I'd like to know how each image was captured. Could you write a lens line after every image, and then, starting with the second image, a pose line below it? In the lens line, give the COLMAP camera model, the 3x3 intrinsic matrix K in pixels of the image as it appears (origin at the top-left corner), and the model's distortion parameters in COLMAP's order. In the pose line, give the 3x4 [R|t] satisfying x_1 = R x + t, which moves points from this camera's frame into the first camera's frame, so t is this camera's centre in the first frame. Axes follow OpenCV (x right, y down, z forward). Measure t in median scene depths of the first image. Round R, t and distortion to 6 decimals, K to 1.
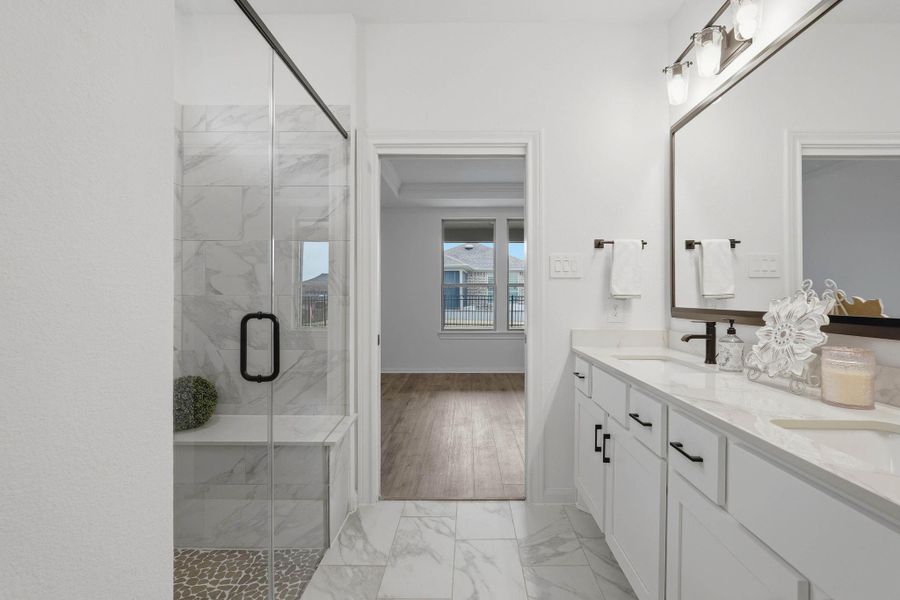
lens RADIAL K [[395.9, 0, 455.7], [0, 395.9, 286.4], [0, 0, 1]] dist [-0.002022, 0.000039]
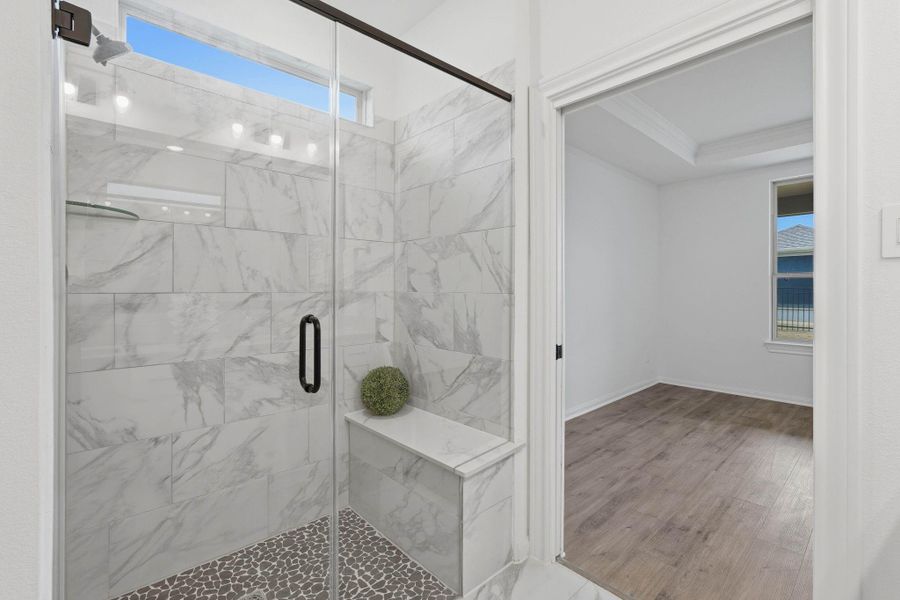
lens RADIAL K [[395.9, 0, 455.7], [0, 395.9, 286.4], [0, 0, 1]] dist [-0.002022, 0.000039]
pose [[0.702946, -0.004381, -0.711229, 0.224661], [0.016924, 0.999801, 0.010568, -0.003197], [0.711041, -0.019465, 0.702881, 0.348043]]
